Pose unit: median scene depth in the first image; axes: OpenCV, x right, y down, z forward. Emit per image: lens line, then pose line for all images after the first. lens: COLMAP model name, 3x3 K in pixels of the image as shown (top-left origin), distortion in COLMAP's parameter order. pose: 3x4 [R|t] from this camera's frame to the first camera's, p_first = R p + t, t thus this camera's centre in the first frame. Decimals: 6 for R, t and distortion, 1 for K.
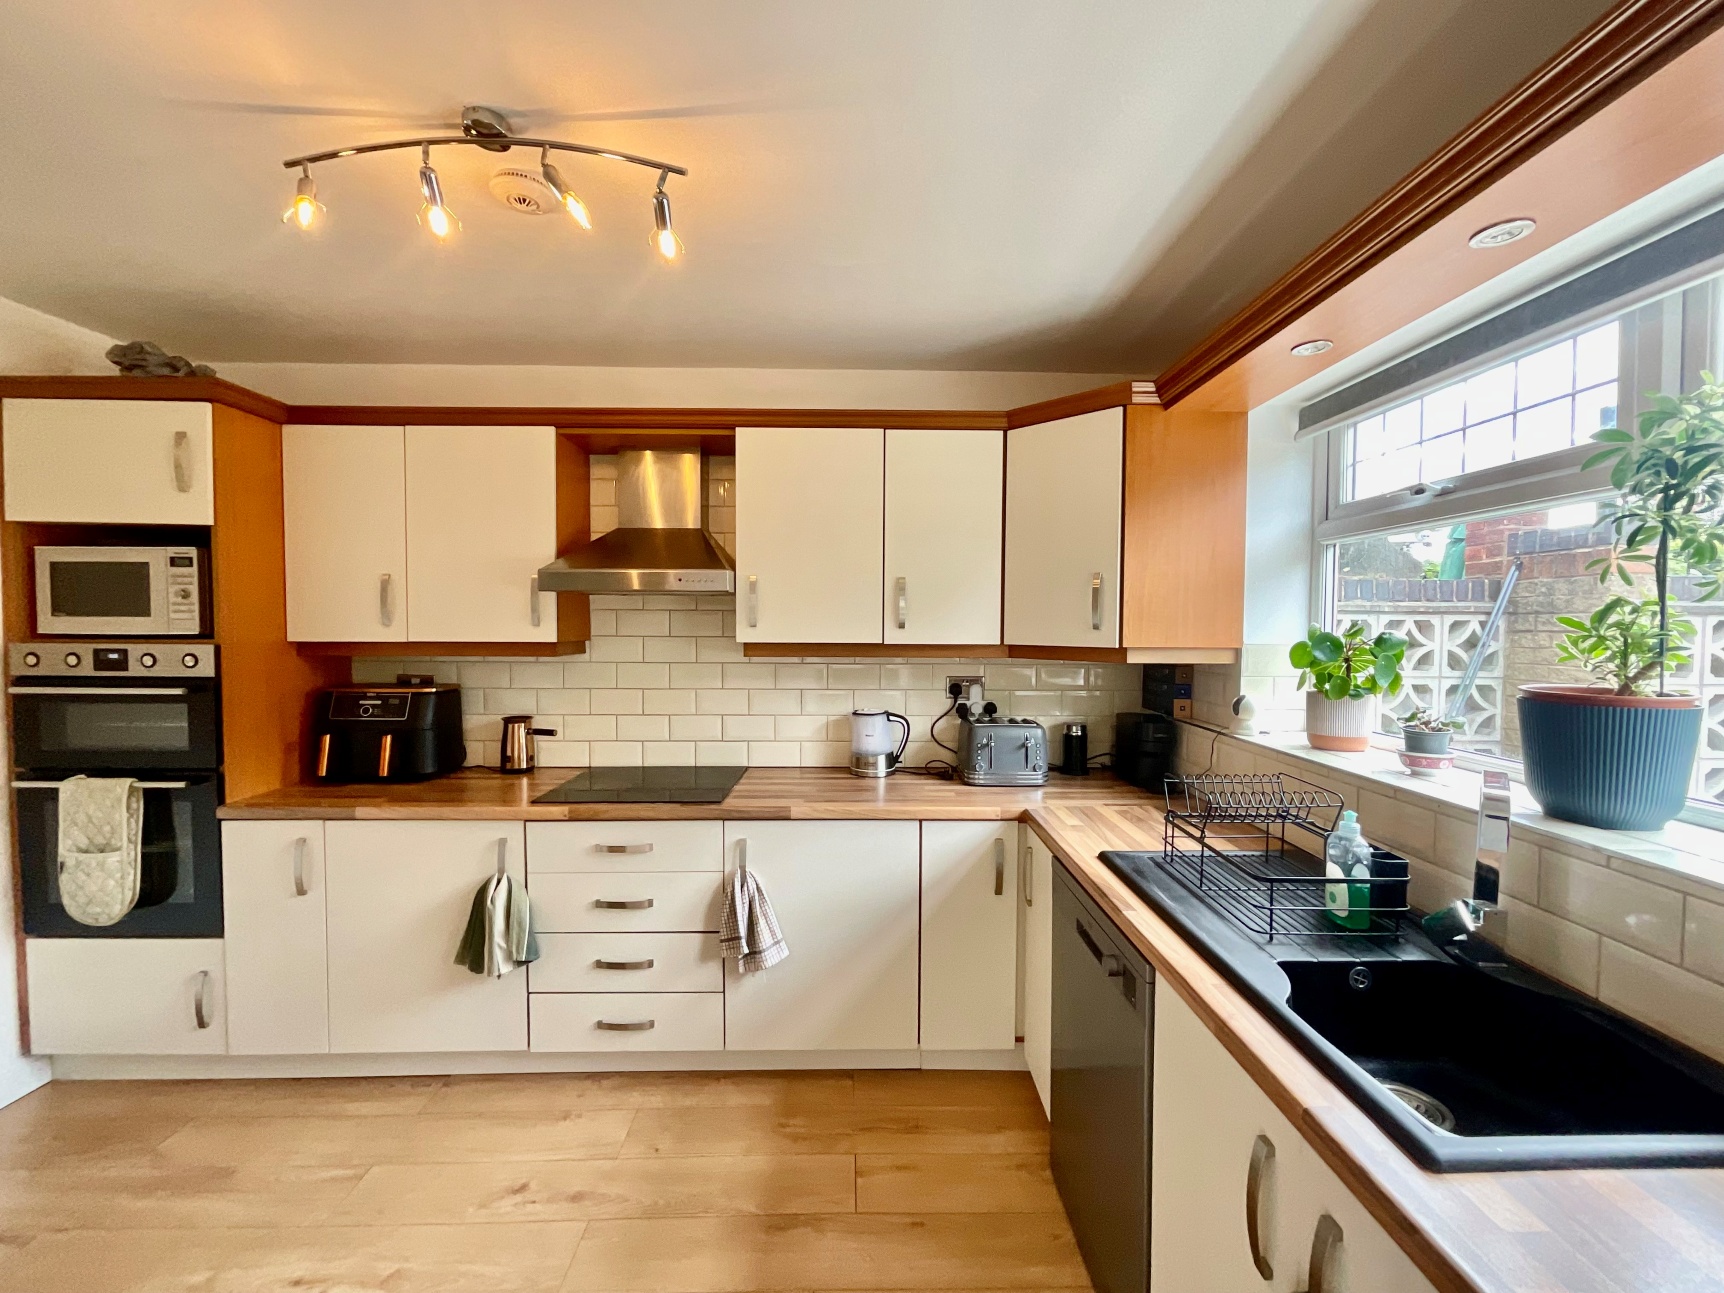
lens RADIAL K [[696.7, 0, 864.0], [0, 696.7, 646.6], [0, 0, 1]] dist [-0.002386, 0.000473]
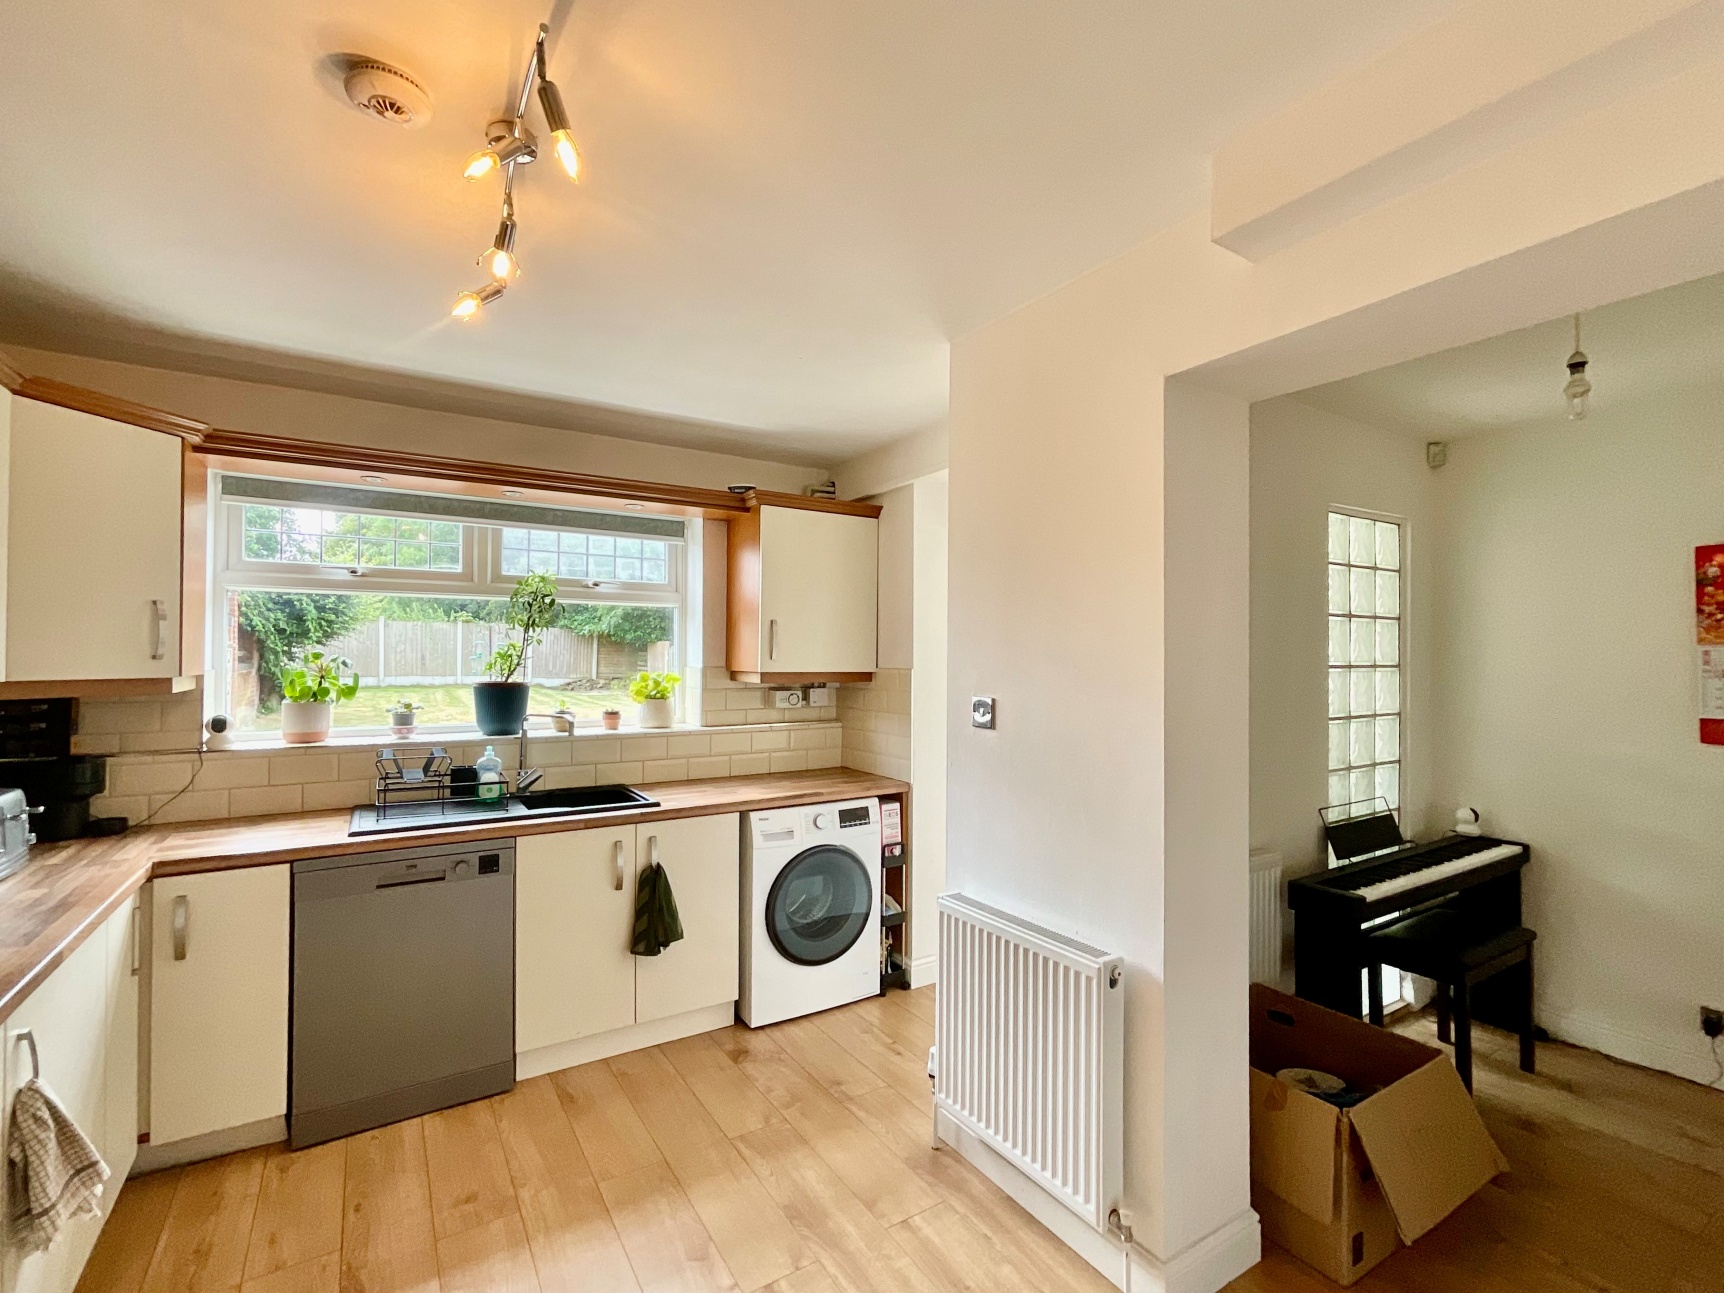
lens RADIAL K [[777.7, 0, 864.5], [0, 777.7, 647.0], [0, 0, 1]] dist [-0.000909, 0.000117]
pose [[-0.522424, 0.002294, 0.852683, -1.082480], [0.019473, 0.999768, 0.009242, -0.032793], [-0.852463, 0.021432, -0.522347, 0.740535]]
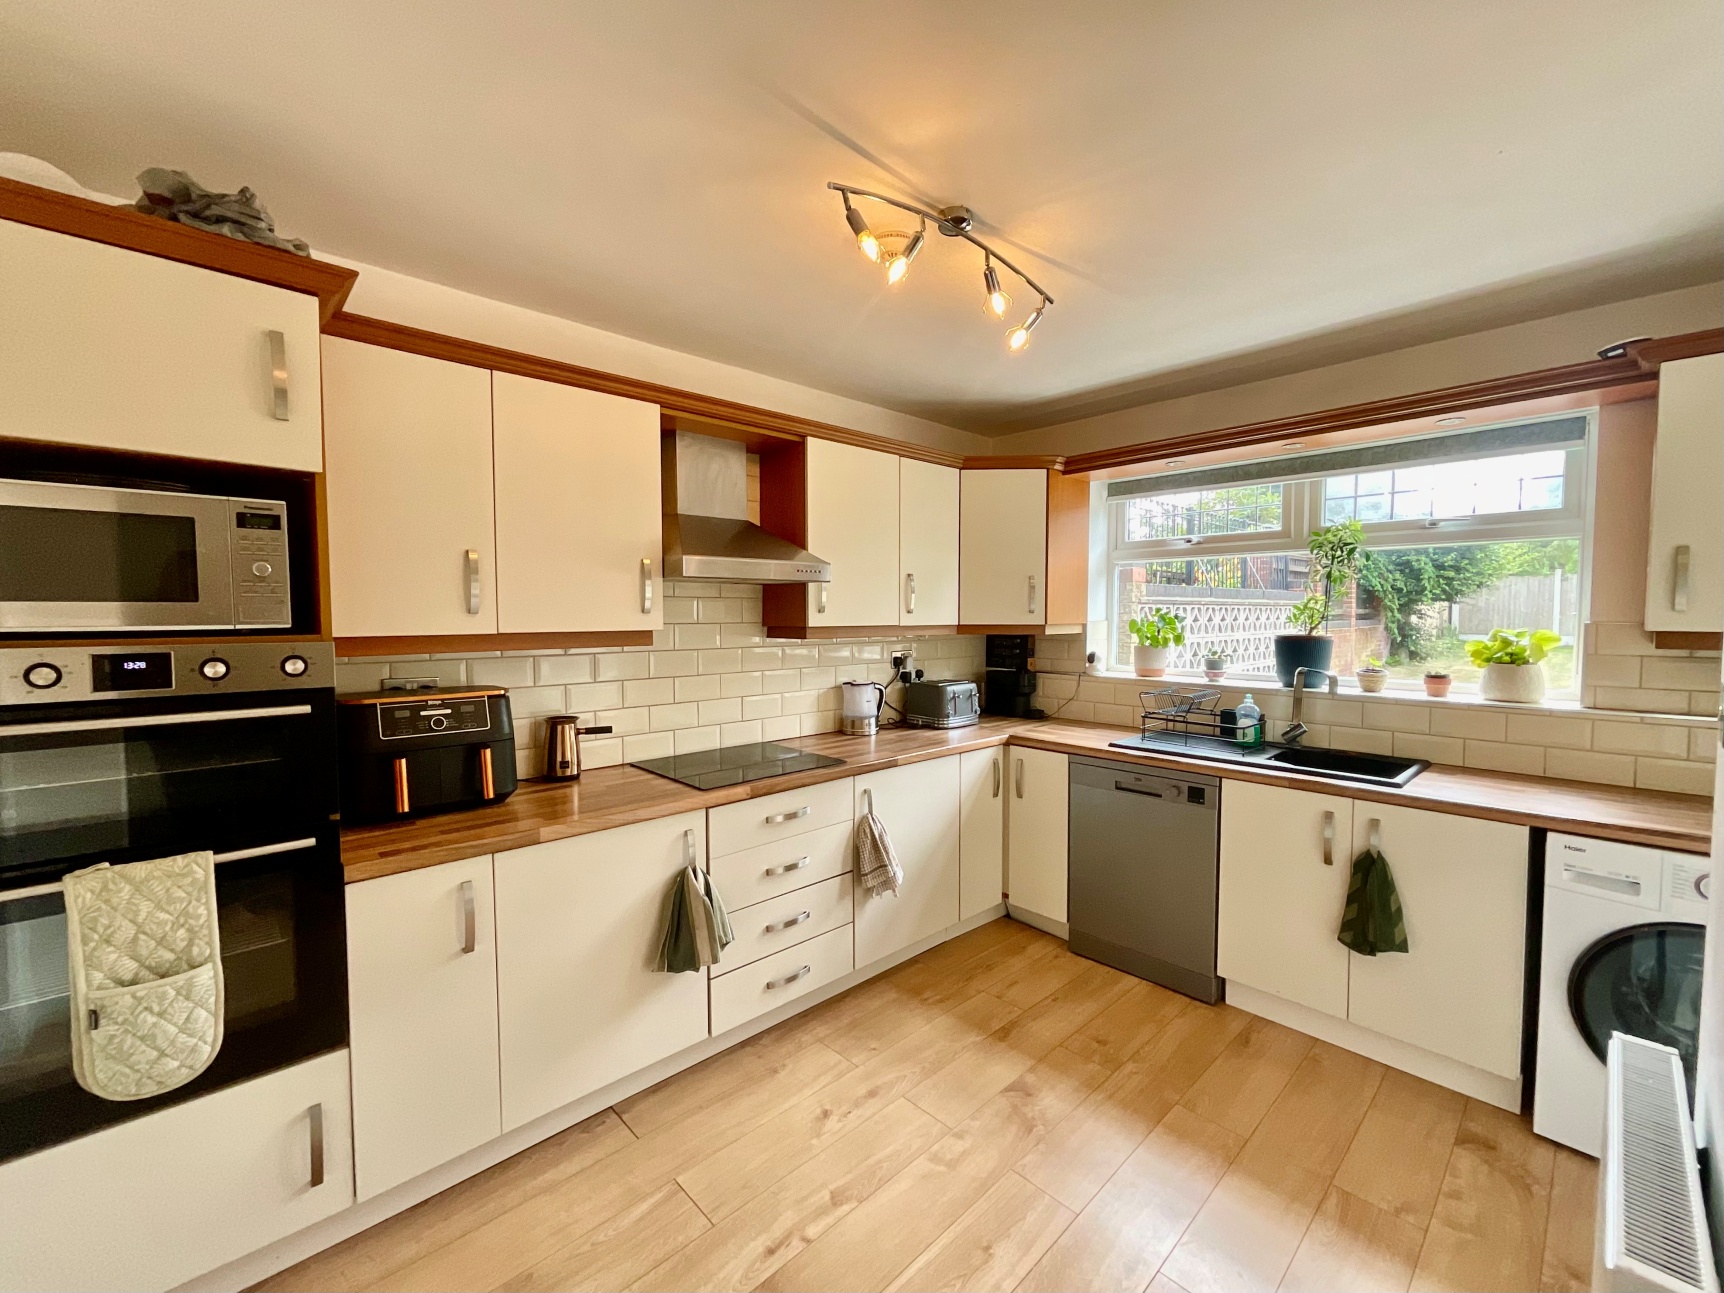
lens RADIAL K [[719.5, 0, 862.0], [0, 719.5, 646.5], [0, 0, 1]] dist [0.002663, 0.000535]
pose [[0.740721, -0.037860, 0.670745, -1.006218], [0.026792, 0.999281, 0.026817, -0.003160], [-0.671279, -0.001893, 0.741203, 0.085611]]
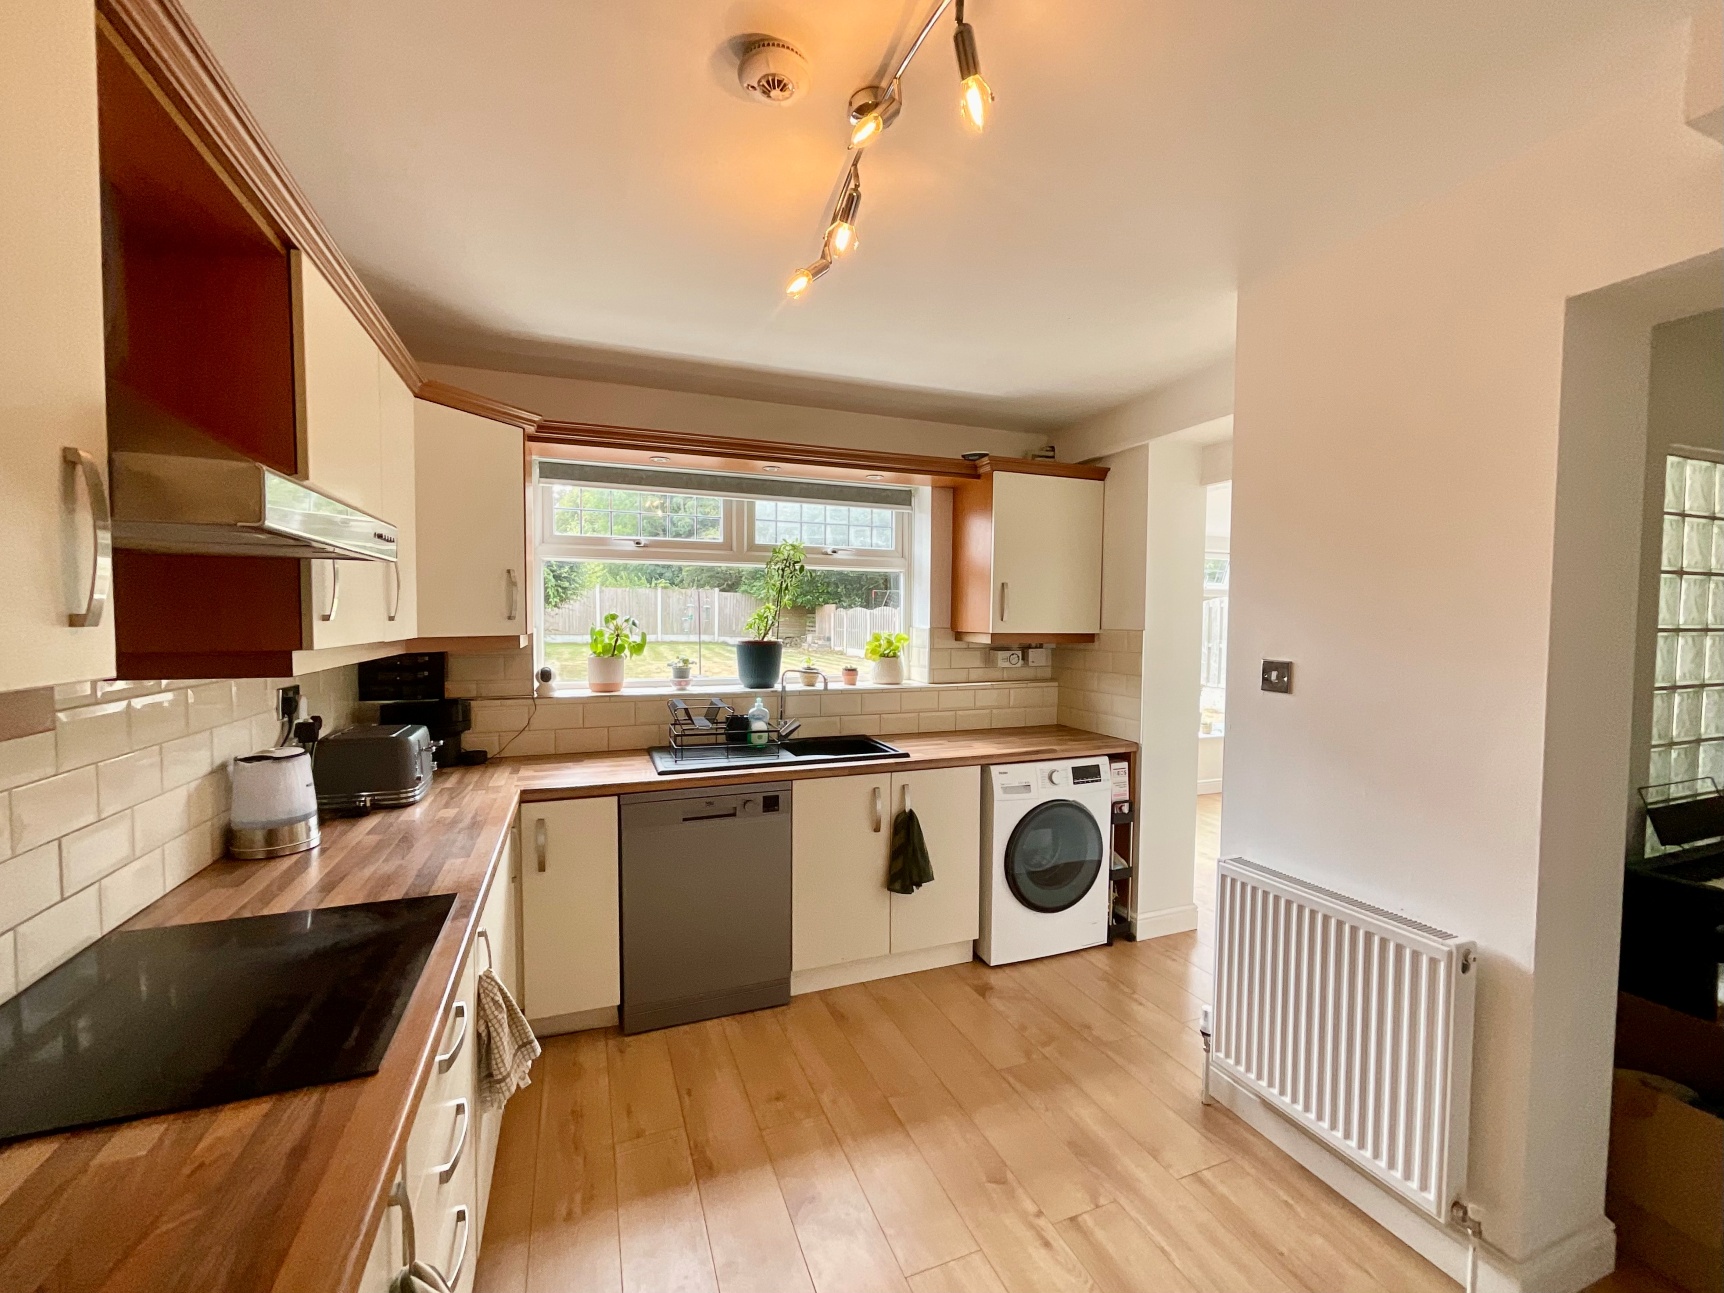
lens RADIAL K [[719.5, 0, 862.0], [0, 719.5, 646.5], [0, 0, 1]] dist [0.002663, 0.000535]
pose [[-0.352007, -0.045368, 0.934897, -0.958413], [0.021964, 0.998149, 0.056707, -0.035227], [-0.935740, 0.040495, -0.350359, 0.891454]]
